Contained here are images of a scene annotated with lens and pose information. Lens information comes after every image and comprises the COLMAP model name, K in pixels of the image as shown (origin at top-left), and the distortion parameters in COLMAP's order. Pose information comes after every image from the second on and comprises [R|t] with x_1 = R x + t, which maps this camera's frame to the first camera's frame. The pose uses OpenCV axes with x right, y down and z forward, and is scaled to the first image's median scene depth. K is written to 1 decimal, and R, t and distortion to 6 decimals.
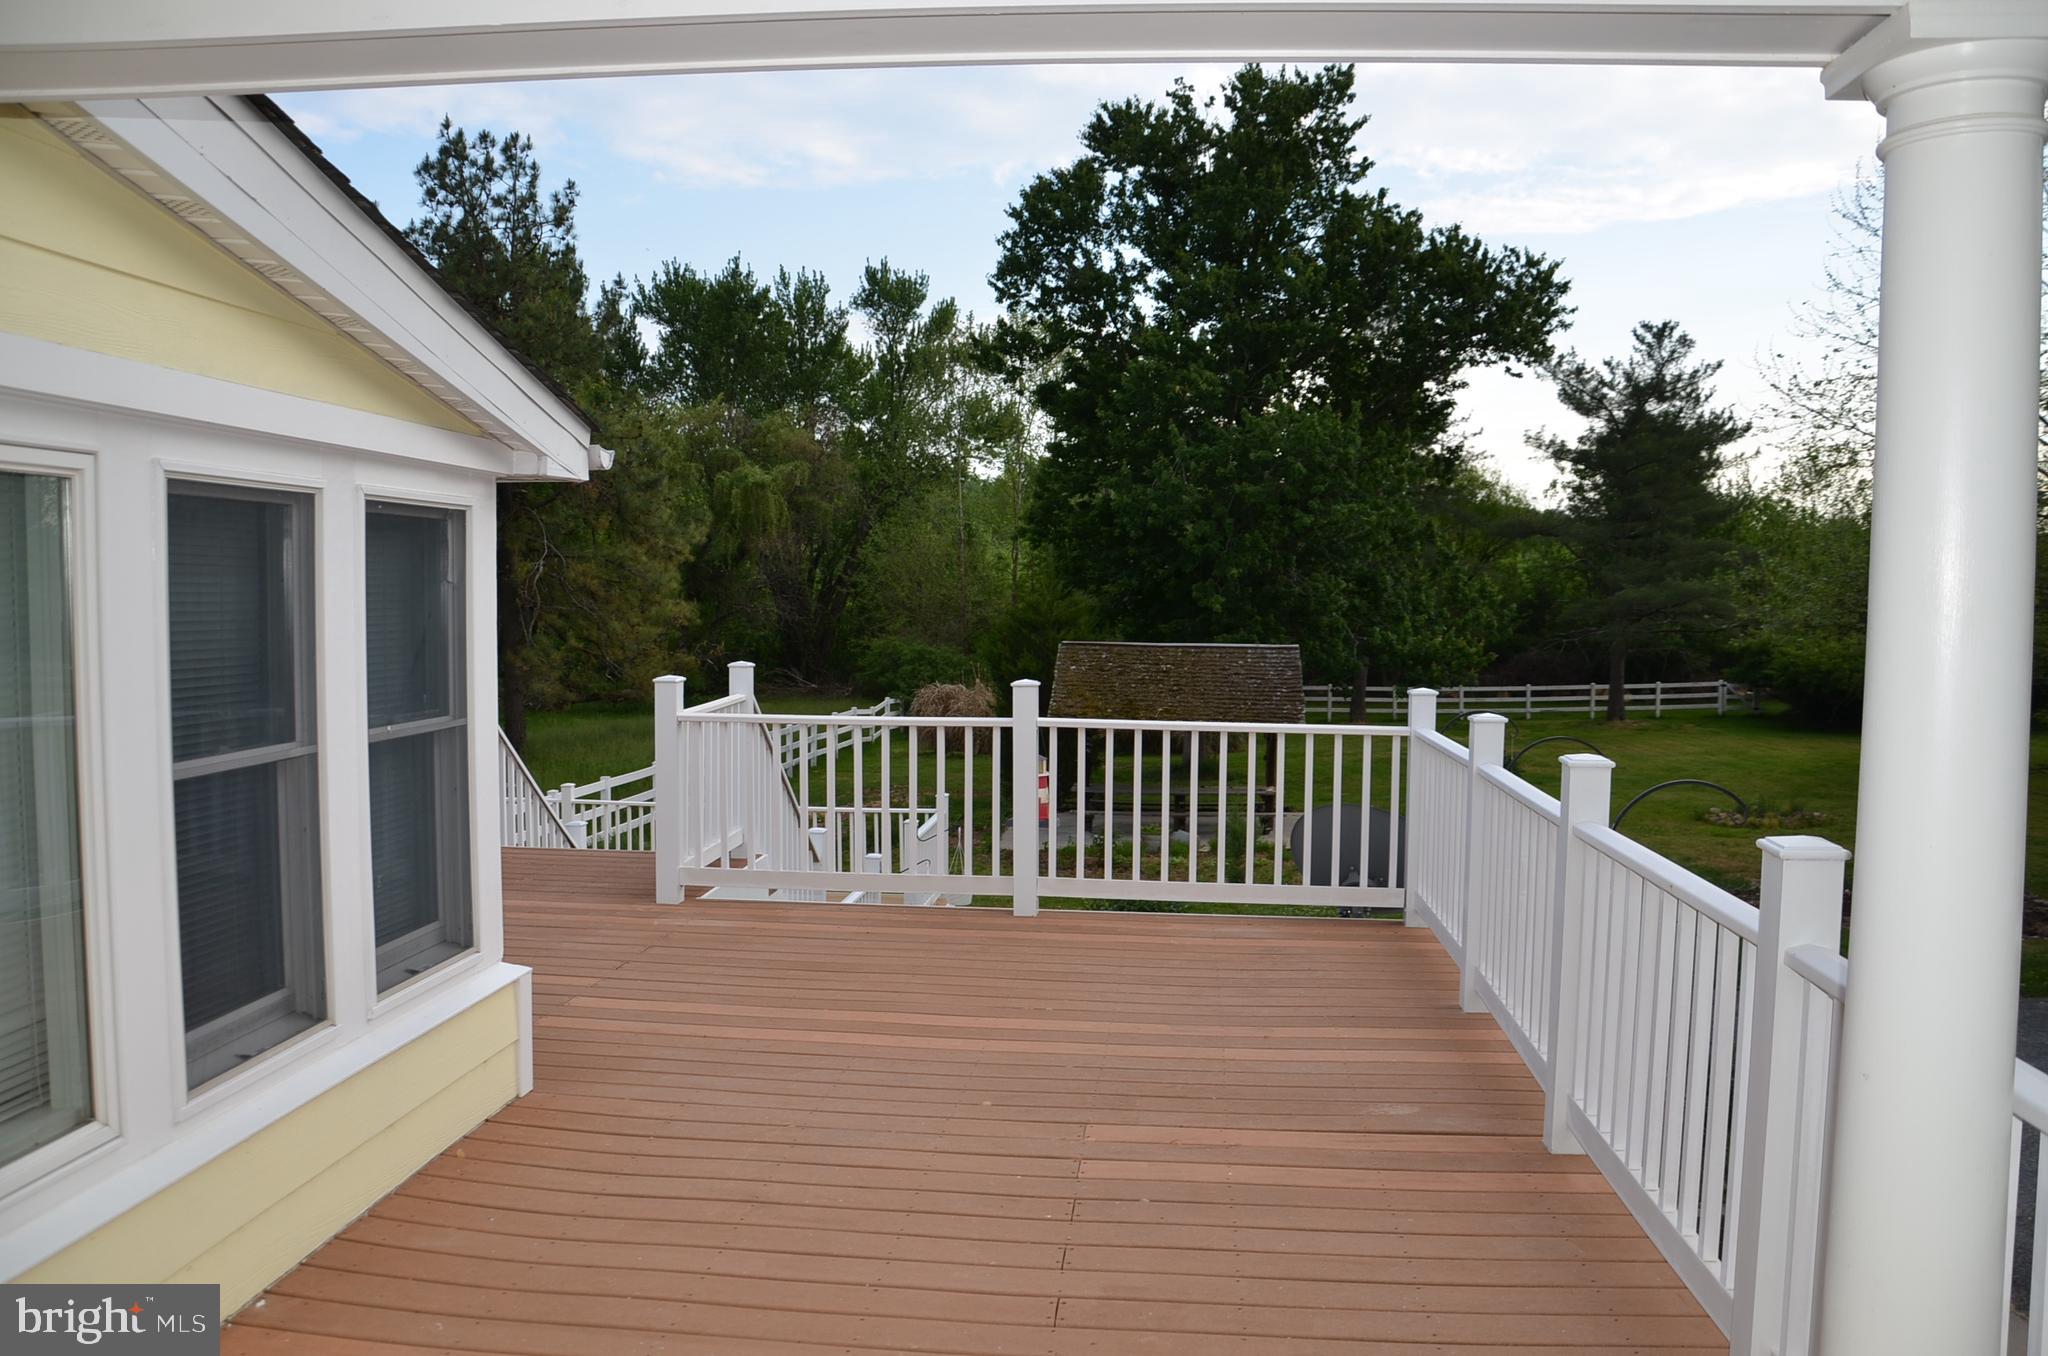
lens RADIAL K [[1561.8, 0, 1024.0], [0, 1561.8, 678.0], [0, 0, 1]] dist [-0.182907, 0.158547]
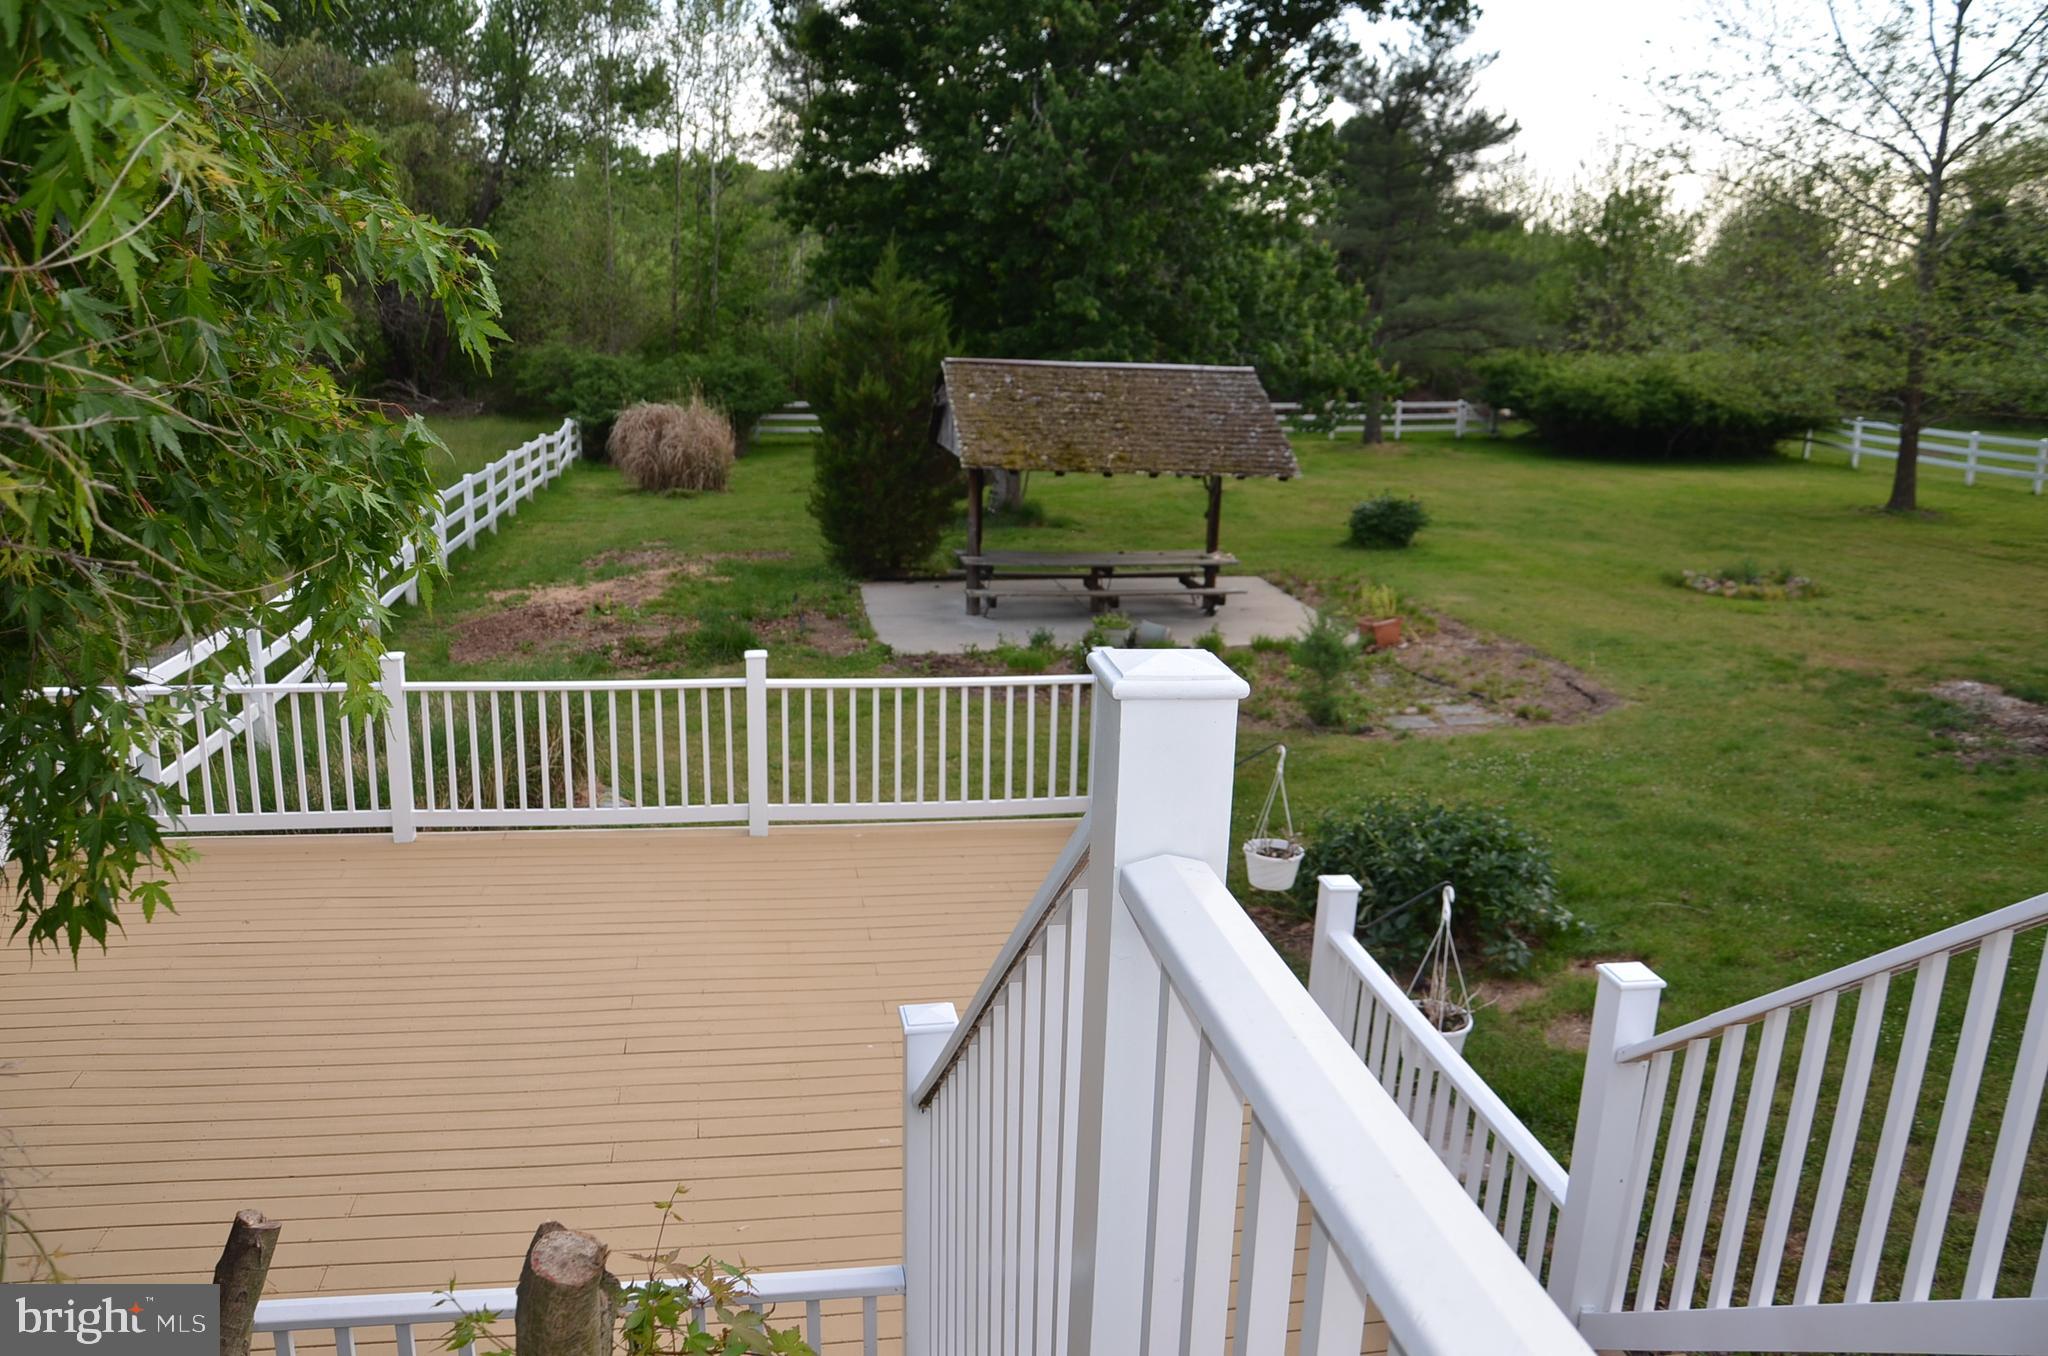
lens RADIAL K [[1561.8, 0, 1024.0], [0, 1561.8, 678.0], [0, 0, 1]] dist [-0.182907, 0.158547]
pose [[0.962921, -0.042798, 0.266369, -0.072220], [-0.008455, 0.982065, 0.188355, -0.007031], [-0.269653, -0.183623, 0.945288, 0.146306]]
